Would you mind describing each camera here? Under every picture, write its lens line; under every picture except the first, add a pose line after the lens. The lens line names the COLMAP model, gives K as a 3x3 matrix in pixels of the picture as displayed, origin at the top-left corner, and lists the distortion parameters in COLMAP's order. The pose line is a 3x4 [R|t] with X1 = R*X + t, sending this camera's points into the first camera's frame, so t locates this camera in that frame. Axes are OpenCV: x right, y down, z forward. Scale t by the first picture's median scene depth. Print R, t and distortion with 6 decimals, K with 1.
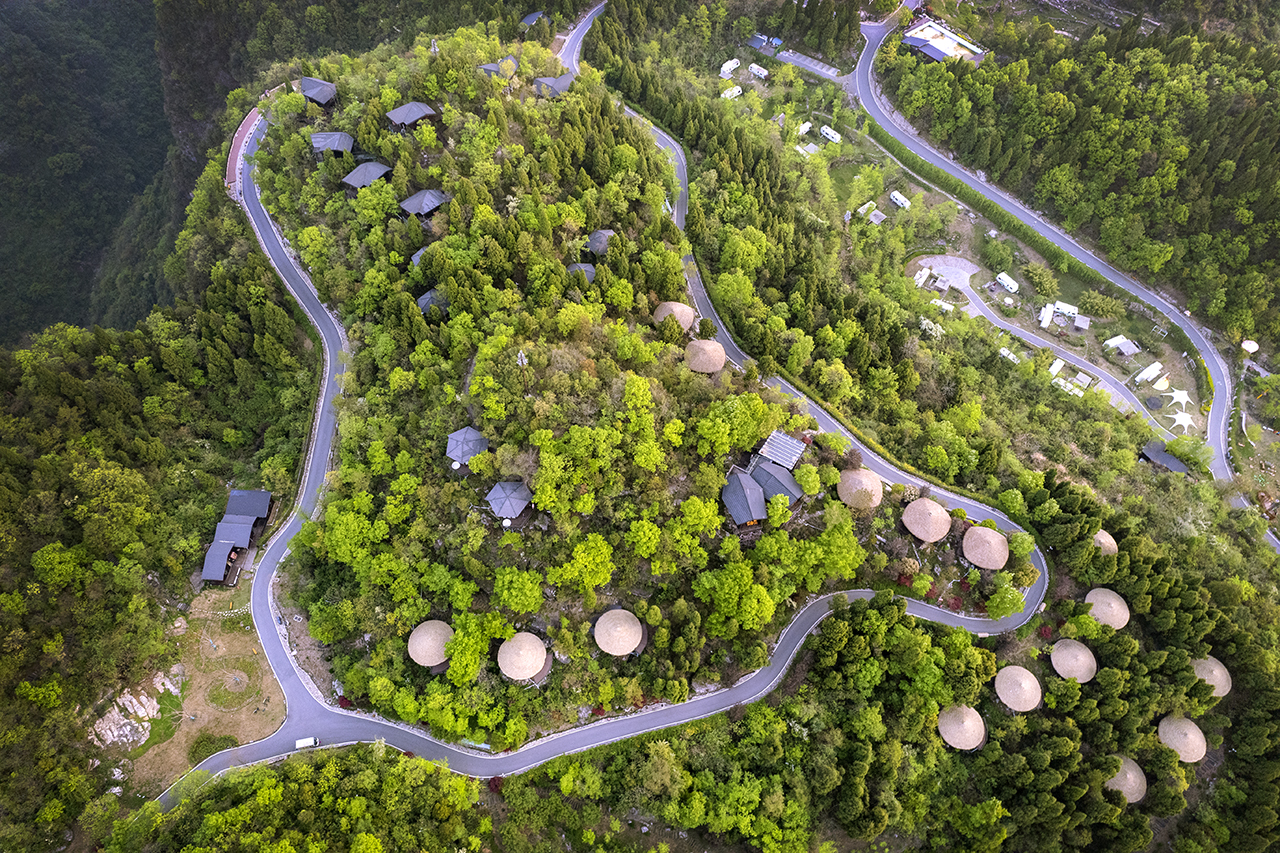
lens RADIAL K [[815.5, 0, 645.1], [0, 815.5, 430.9], [0, 0, 1]] dist [-0.073265, 0.065362]
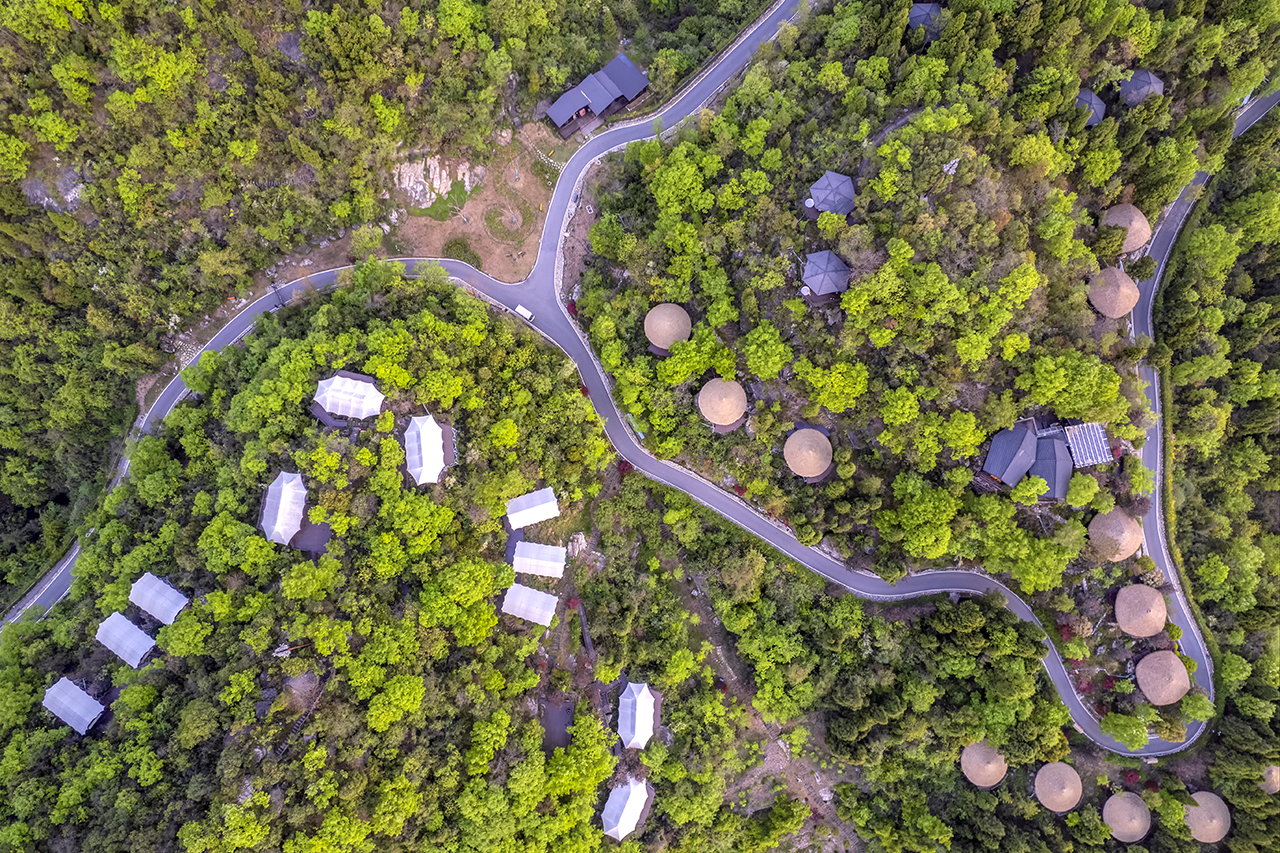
lens RADIAL K [[815.5, 0, 645.1], [0, 815.5, 430.9], [0, 0, 1]] dist [-0.073265, 0.065362]
pose [[0.690332, 0.716006, -0.103814, -0.083301], [-0.614641, 0.656093, 0.437902, -0.074317], [0.381652, -0.238489, 0.893009, 0.056974]]
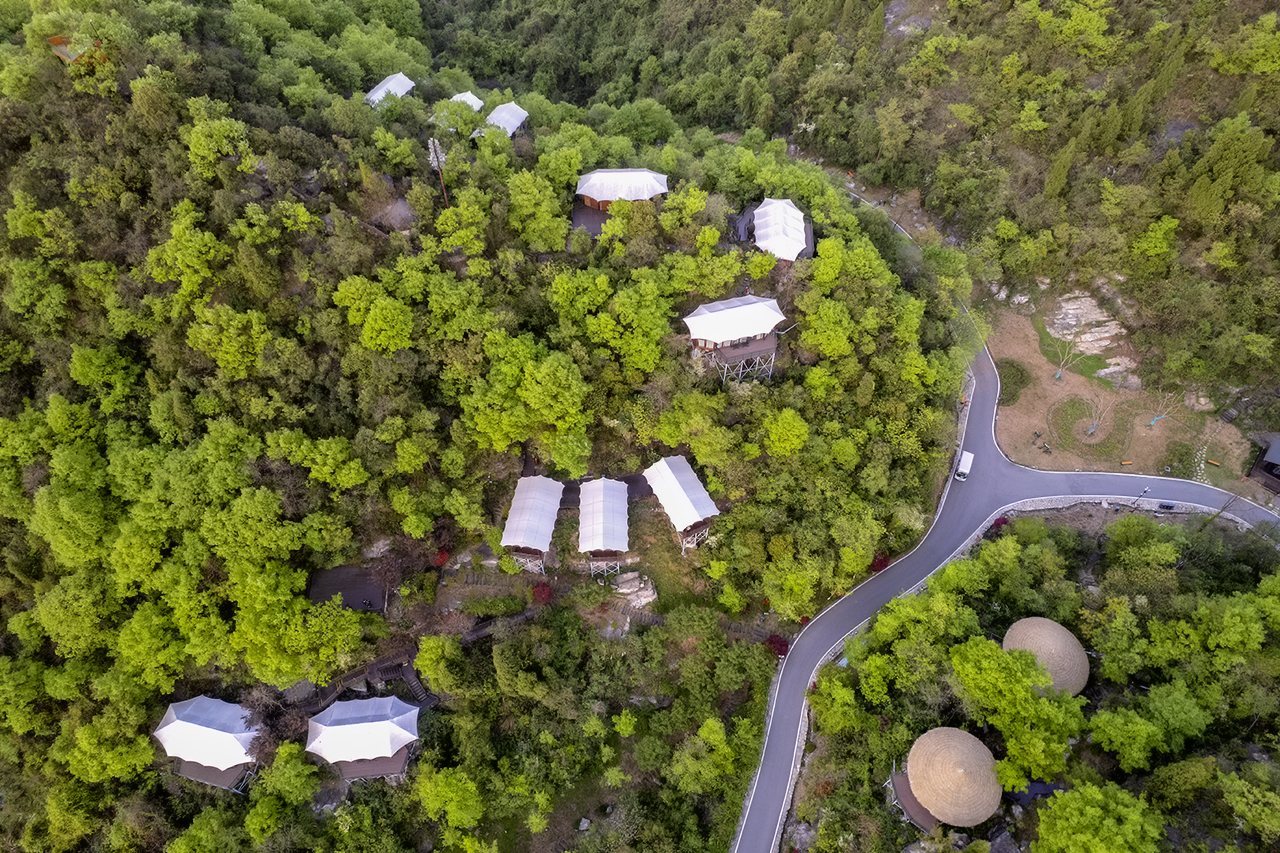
lens RADIAL K [[815.5, 0, 645.1], [0, 815.5, 430.9], [0, 0, 1]] dist [-0.073265, 0.065362]
pose [[-0.601941, 0.648380, -0.466122, 0.057060], [-0.677057, -0.104905, 0.728415, 0.061069], [0.423391, 0.754055, 0.502137, 0.473803]]
